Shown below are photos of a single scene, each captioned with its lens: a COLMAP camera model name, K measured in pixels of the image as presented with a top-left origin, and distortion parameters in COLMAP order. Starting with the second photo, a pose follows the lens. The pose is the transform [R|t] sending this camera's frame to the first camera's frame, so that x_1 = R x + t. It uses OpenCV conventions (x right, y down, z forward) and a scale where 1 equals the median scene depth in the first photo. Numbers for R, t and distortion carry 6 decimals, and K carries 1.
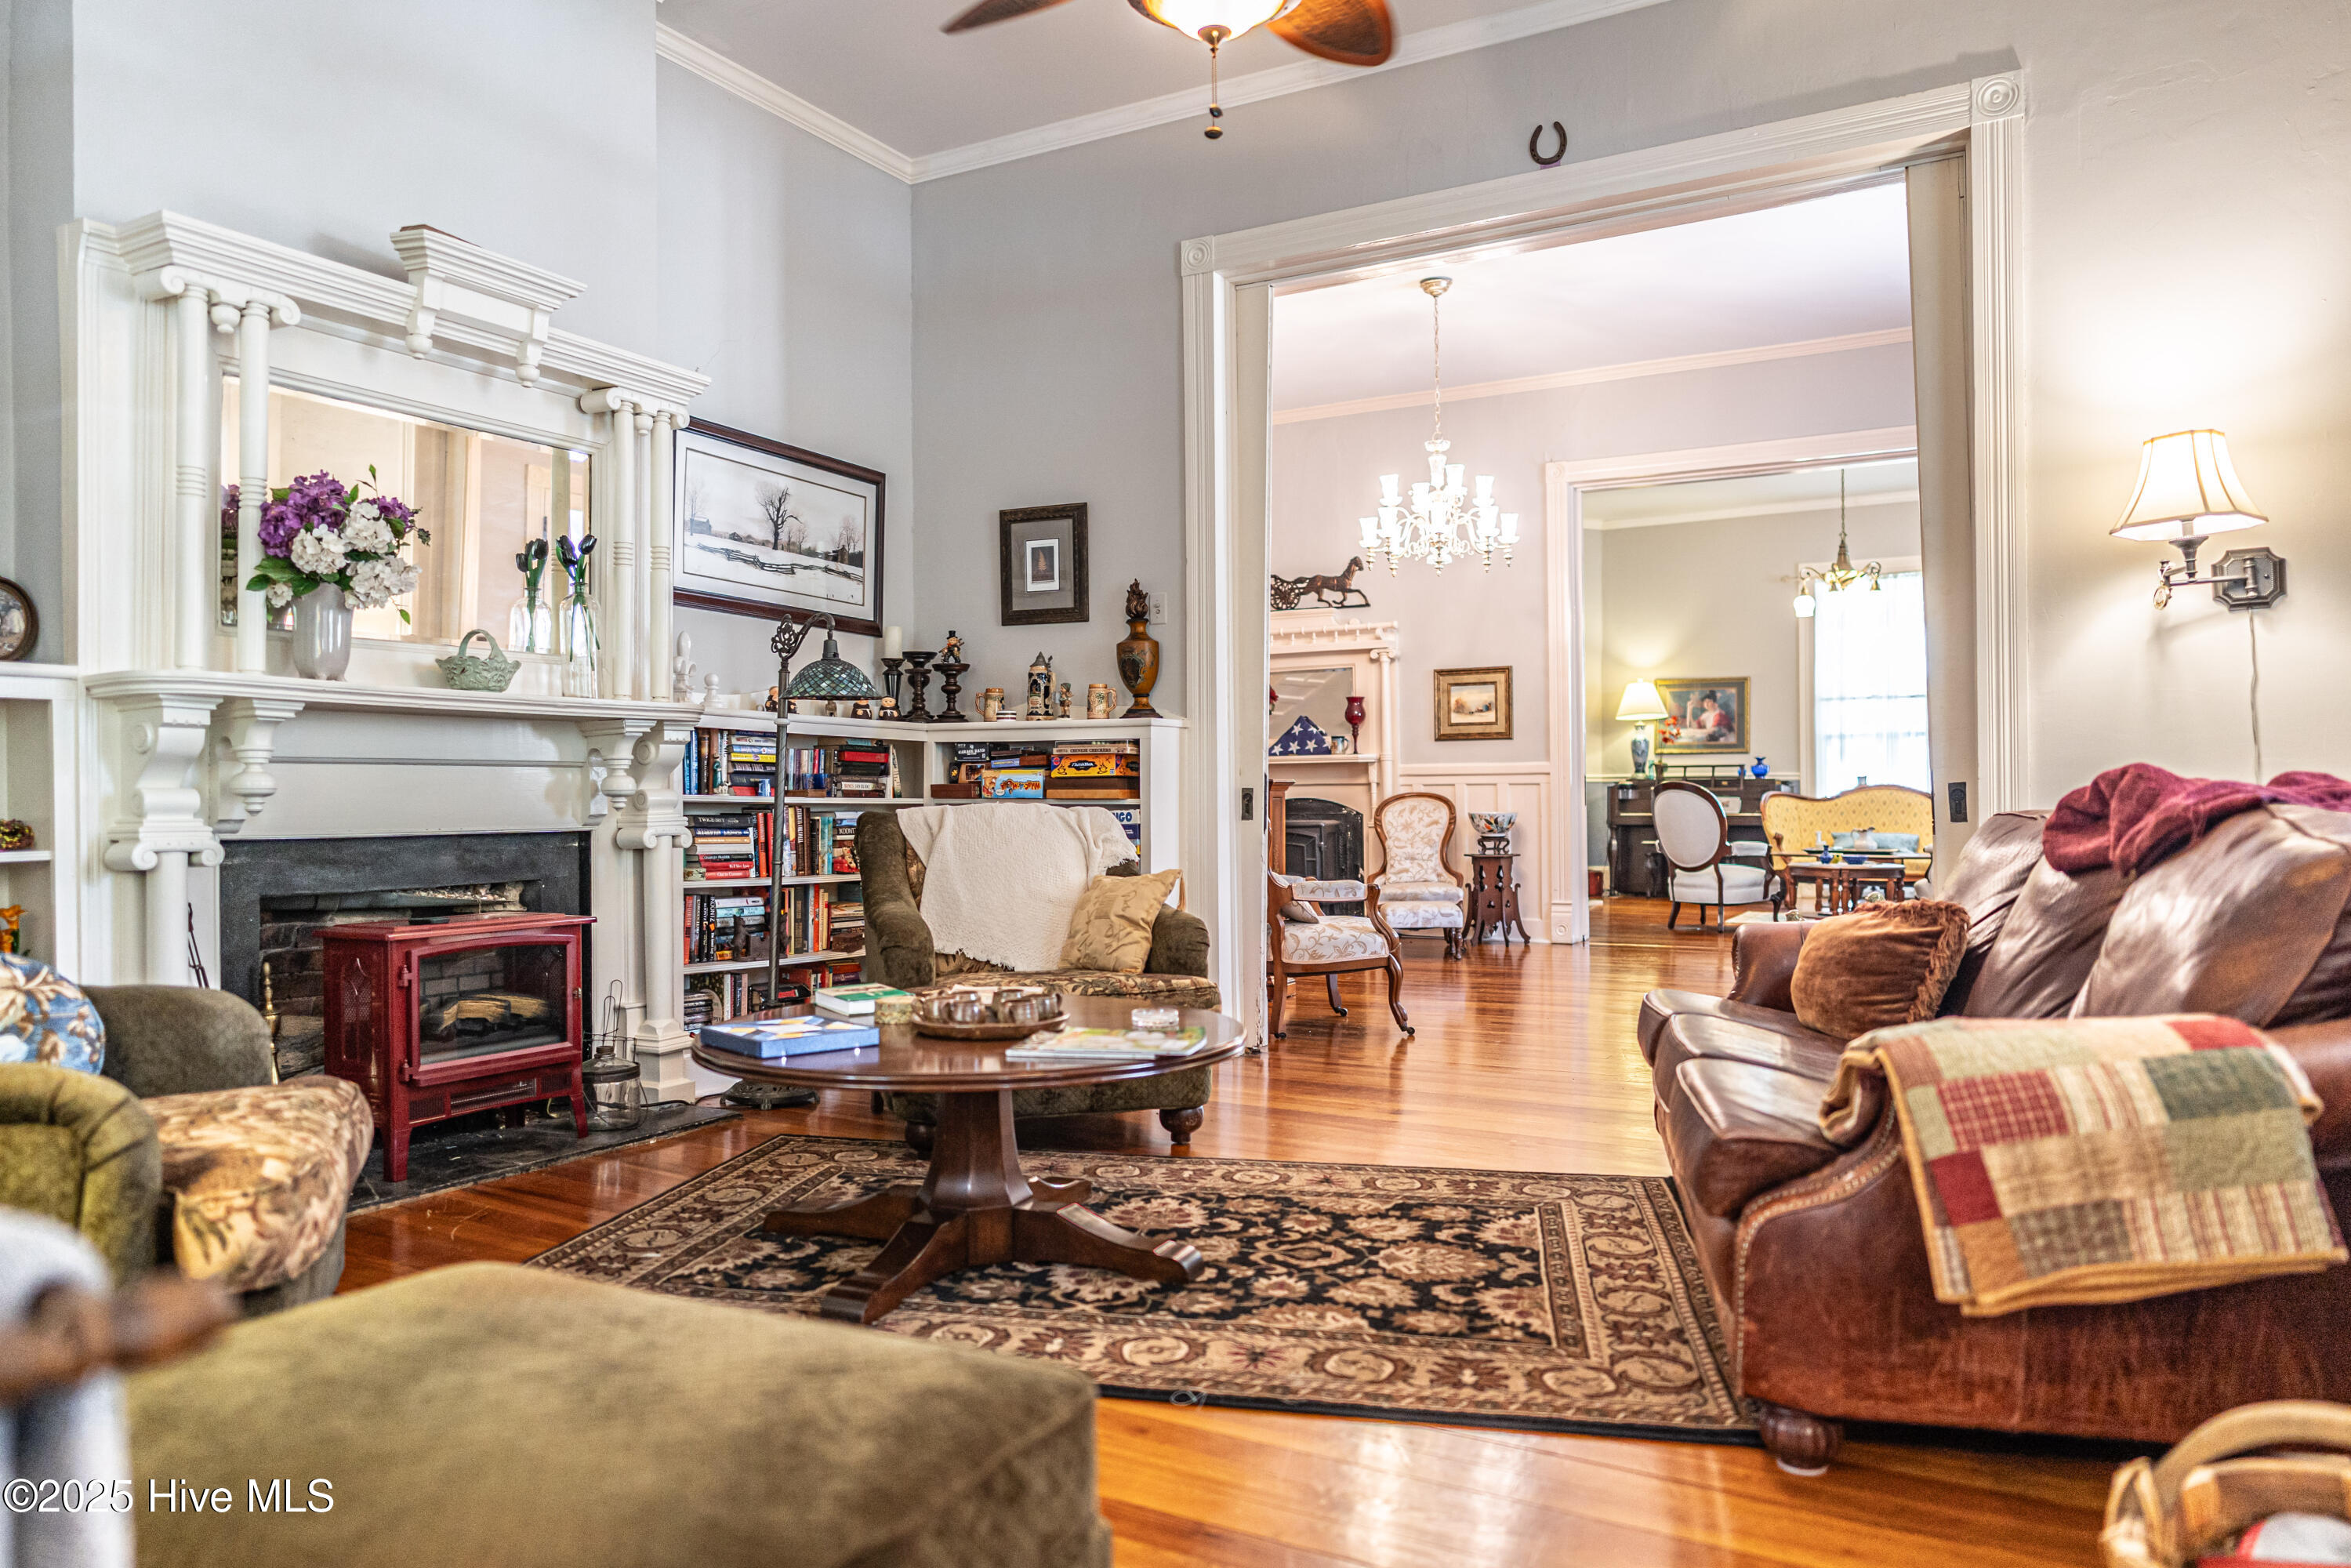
lens RADIAL K [[1578.2, 0, 1175.5], [0, 1578.2, 784.0], [0, 0, 1]] dist [-0.006038, 0.002864]
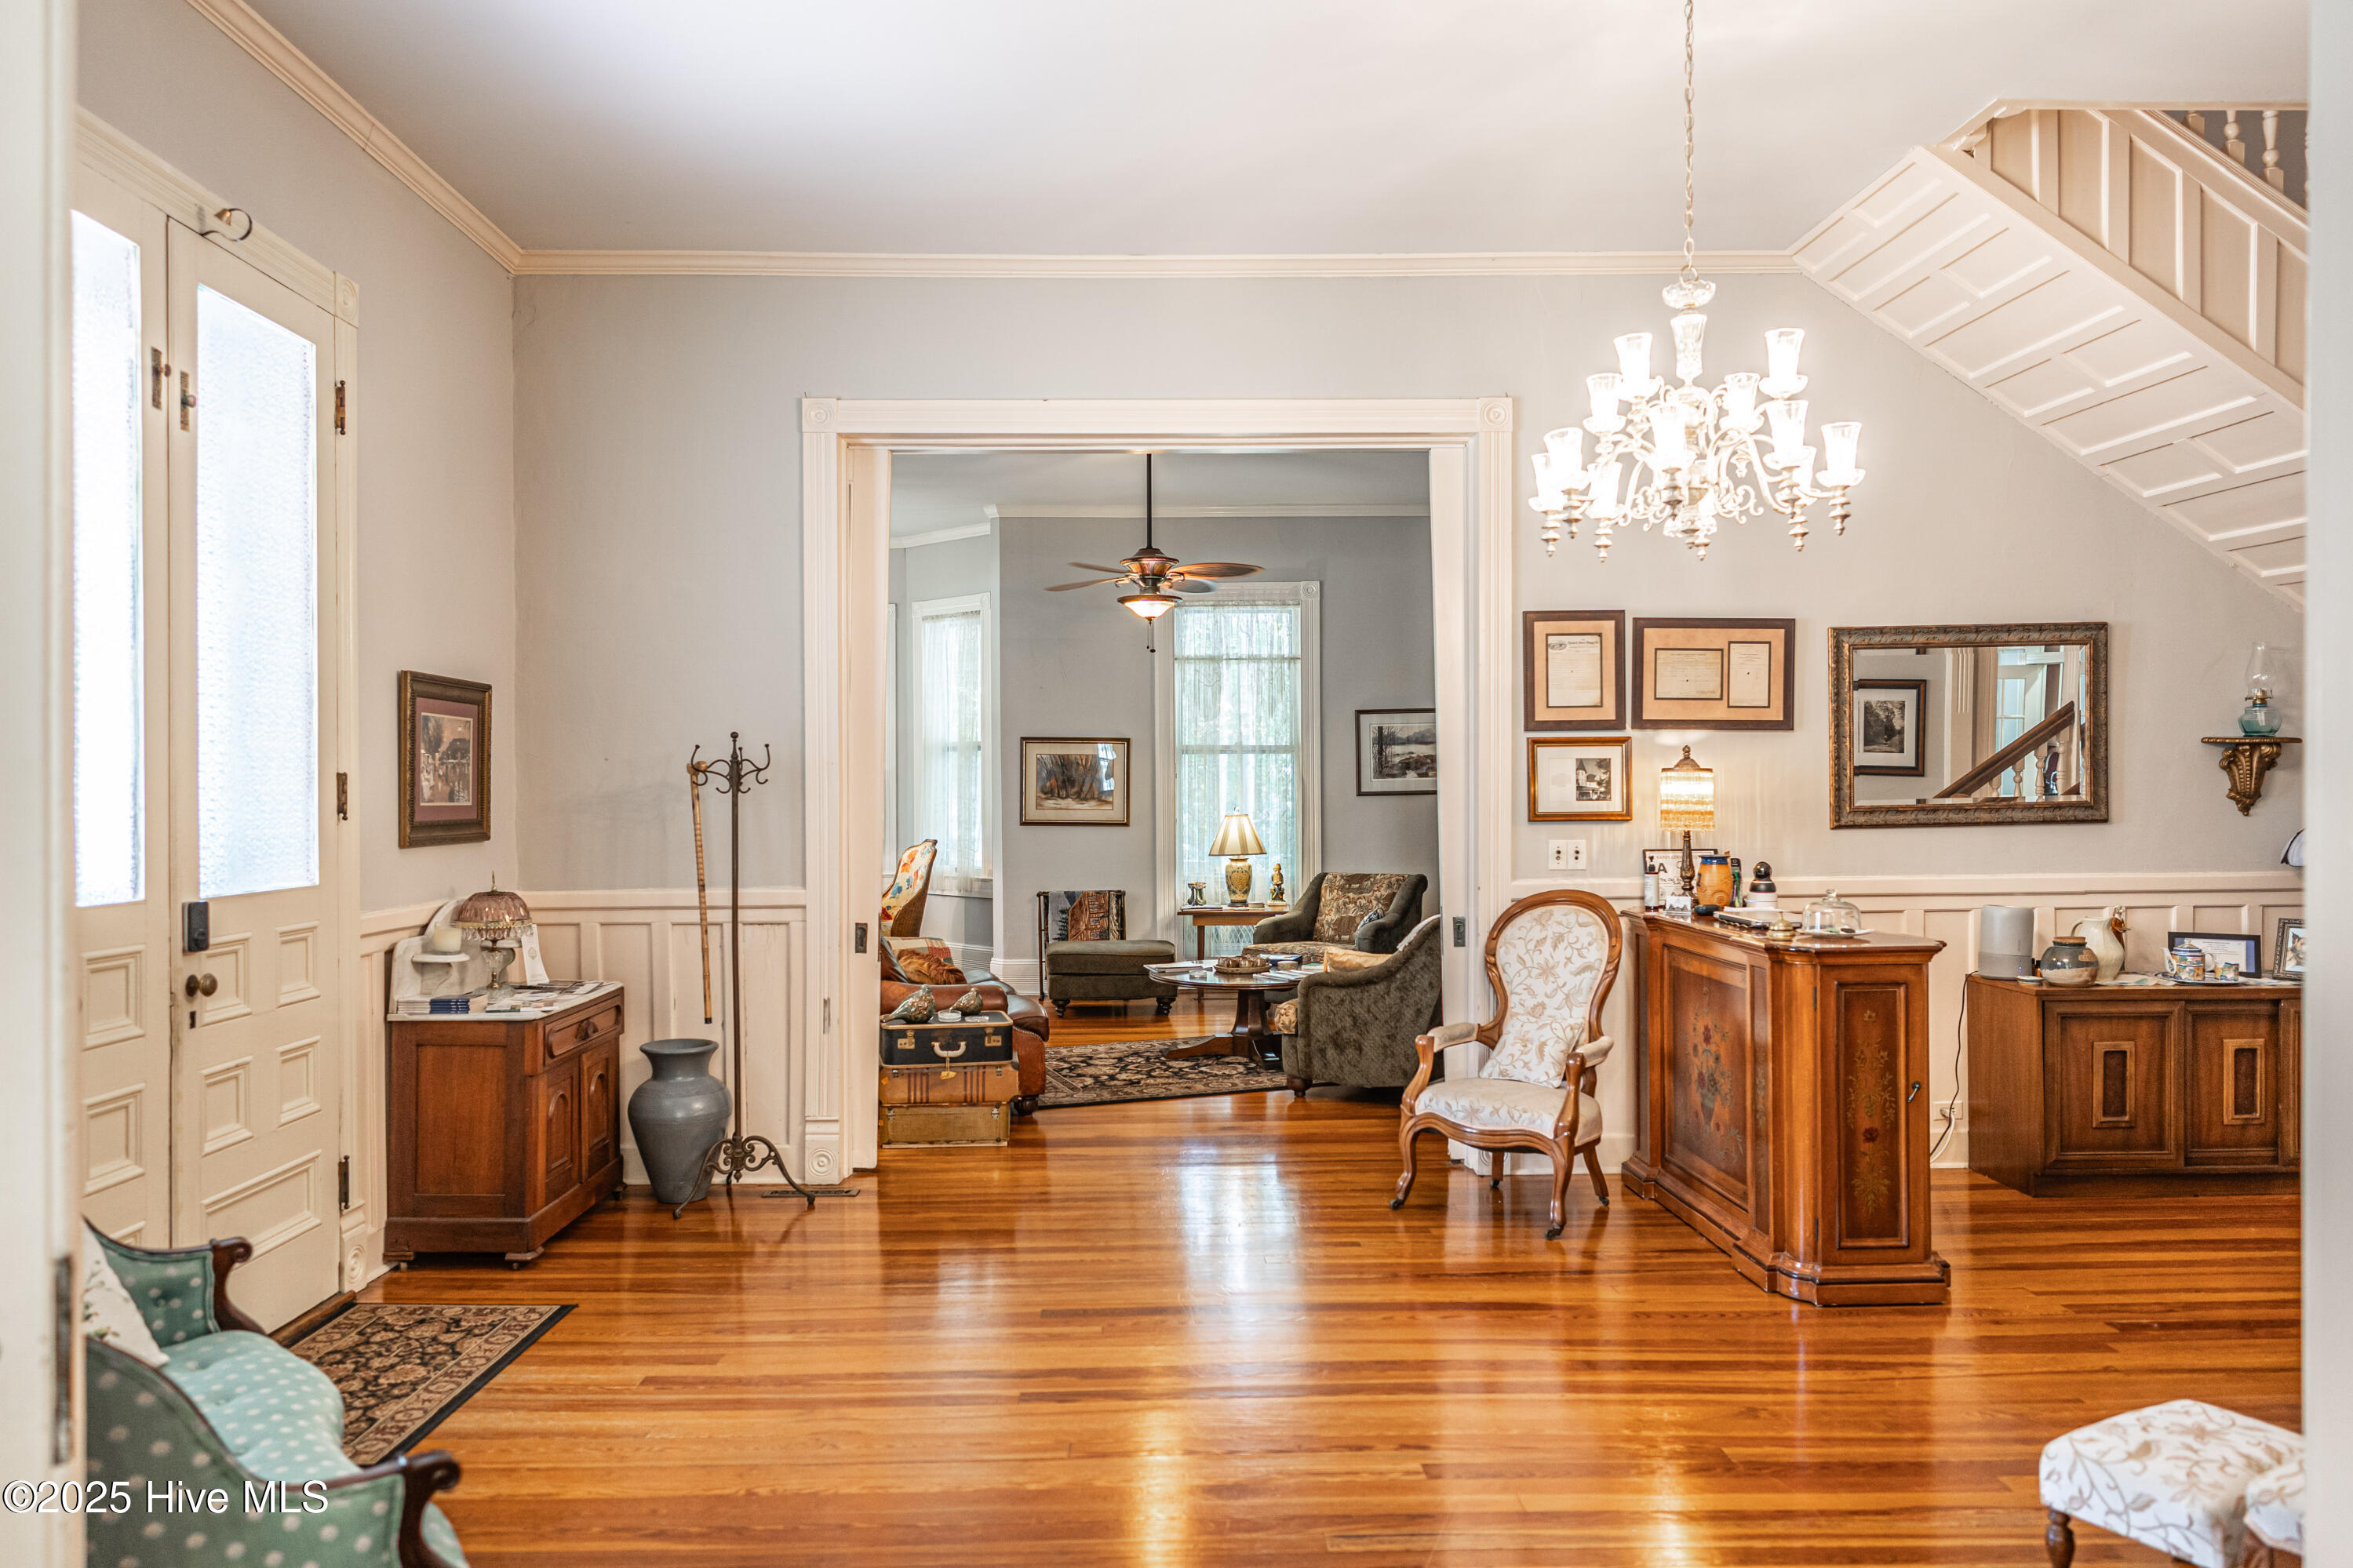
lens RADIAL K [[1561.8, 0, 1165.1], [0, 1561.8, 798.4], [0, 0, 1]] dist [-0.004651, 0.006414]
pose [[-0.862210, 0.016479, -0.506283, 0.728011], [0.016827, 0.999851, 0.003888, -0.082079], [0.506271, -0.005167, -0.862359, 1.752291]]
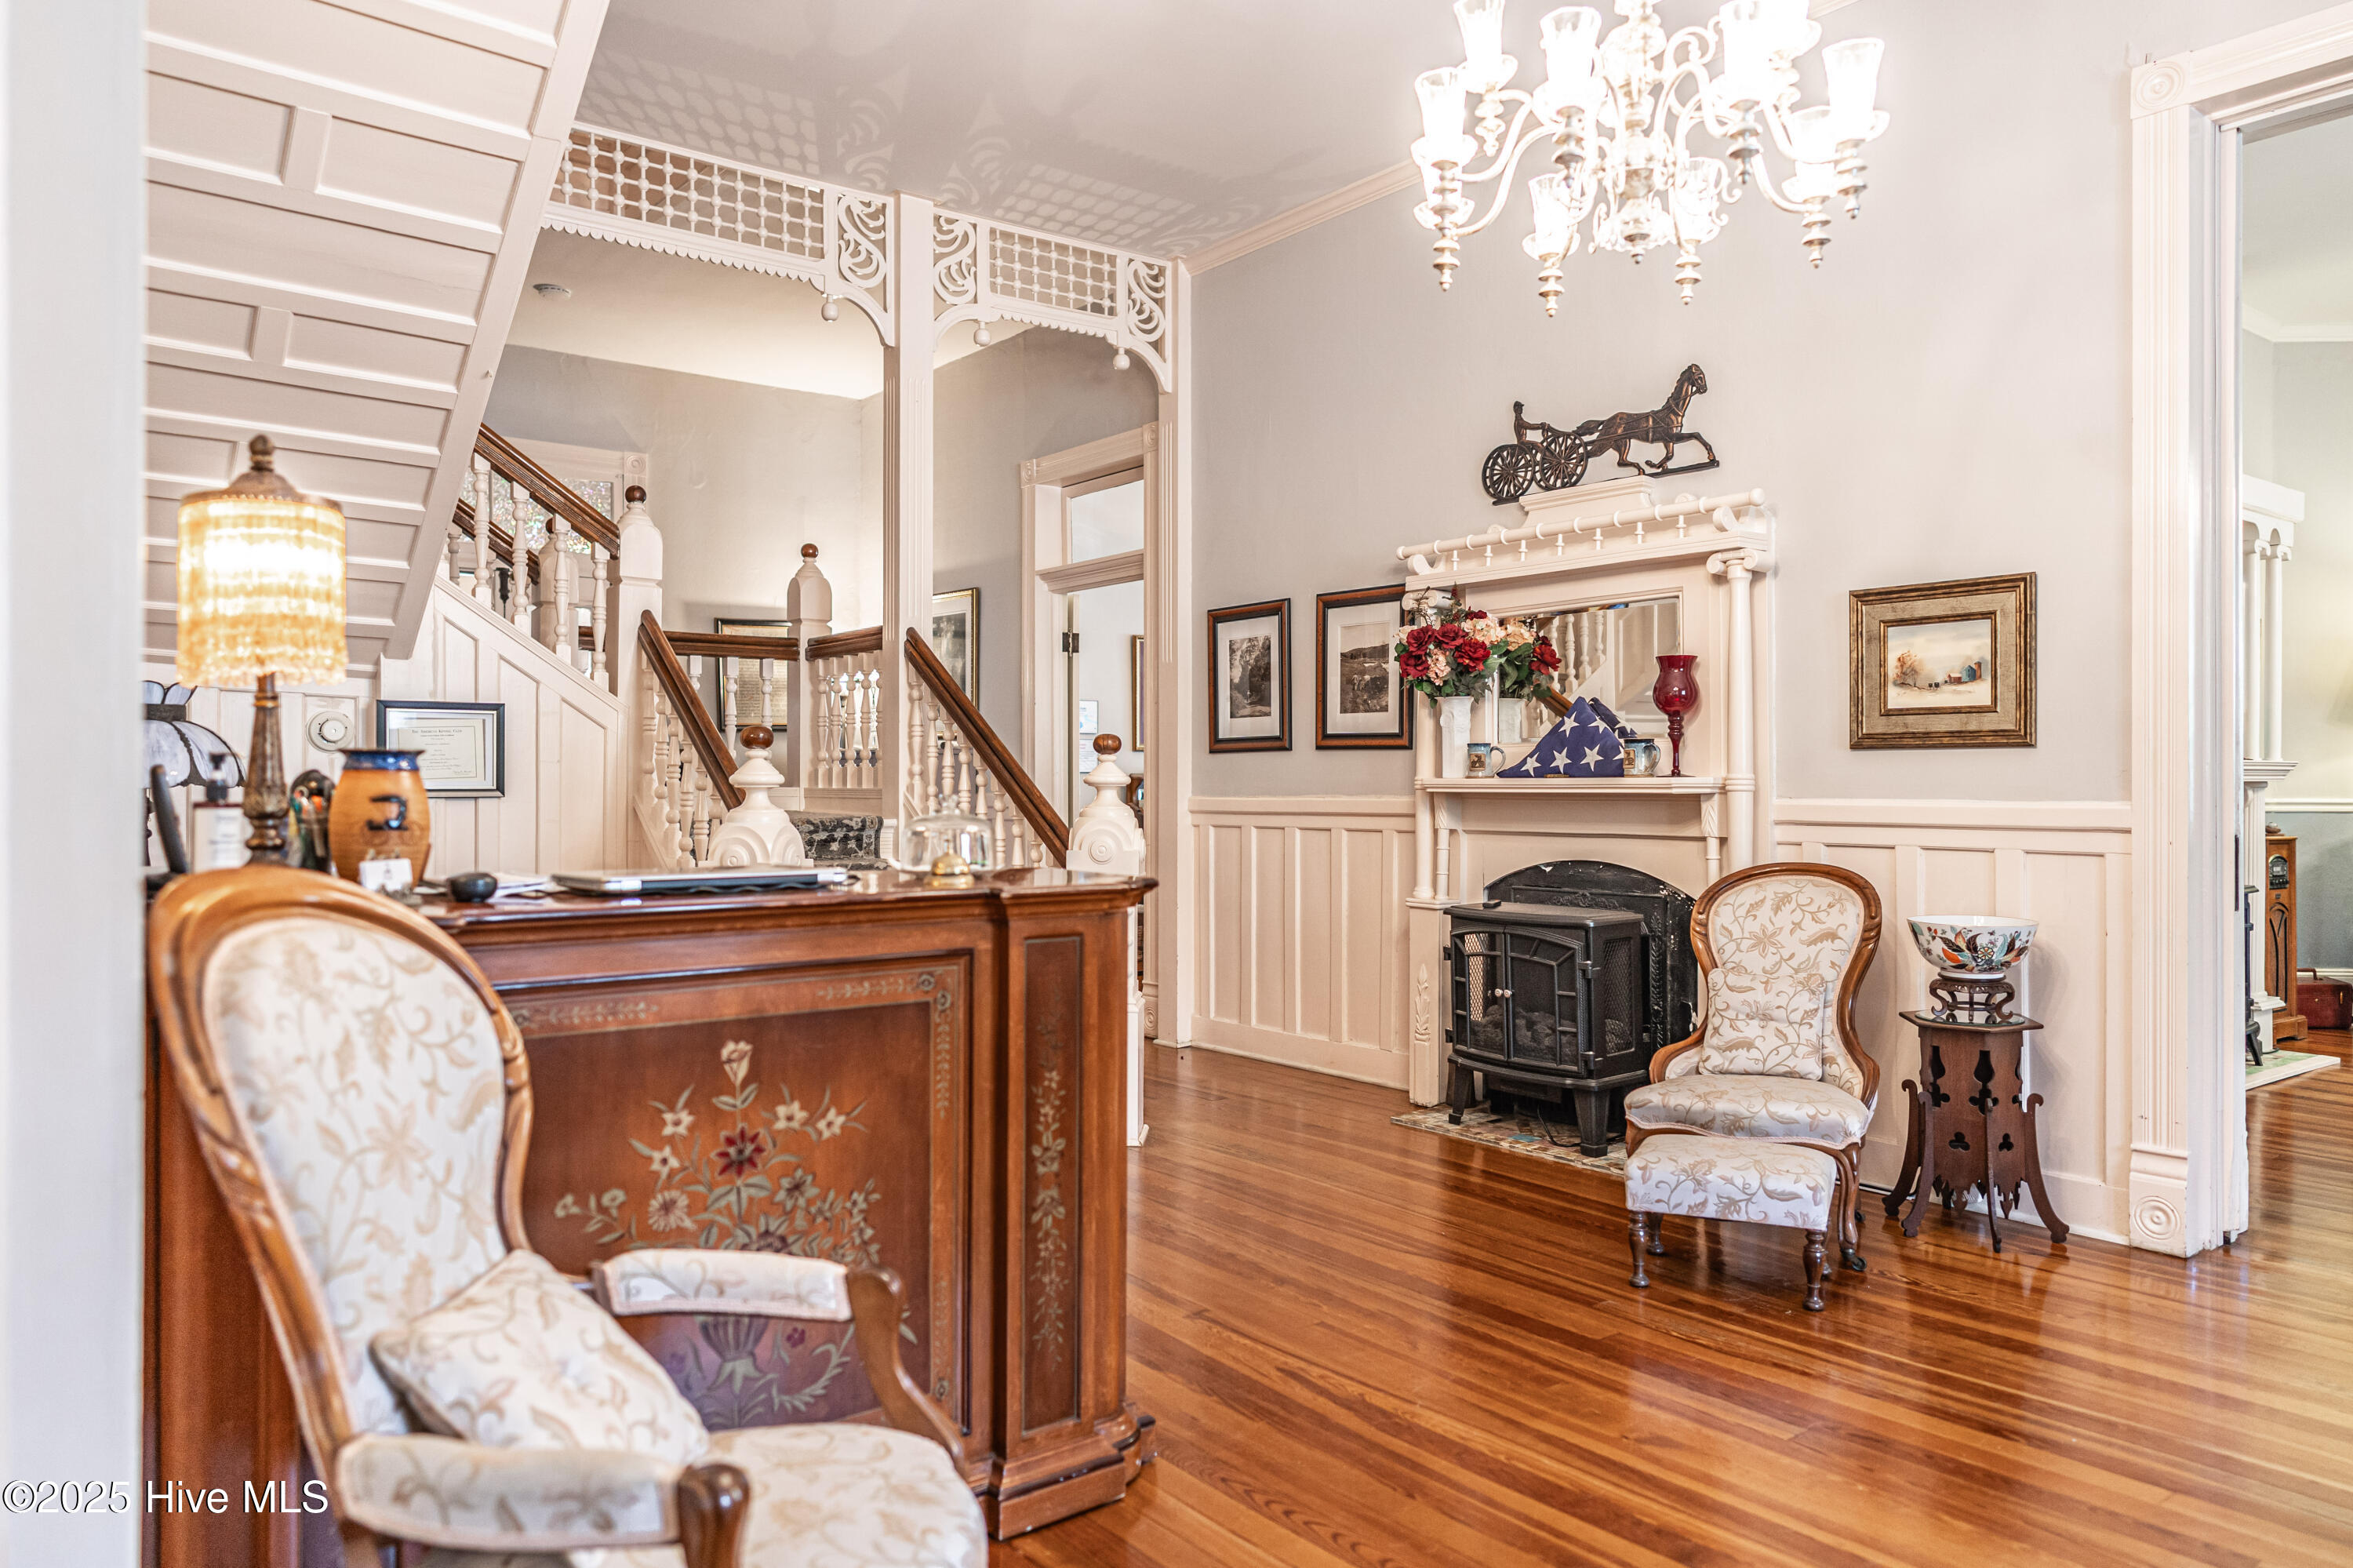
lens RADIAL K [[1572.5, 0, 1165.3], [0, 1572.5, 792.0], [0, 0, 1]] dist [-0.009658, 0.020745]
pose [[0.917209, 0.010852, -0.398258, 0.275052], [-0.005148, 0.999868, 0.015389, -0.035174], [0.398372, -0.012065, 0.917145, 0.853364]]
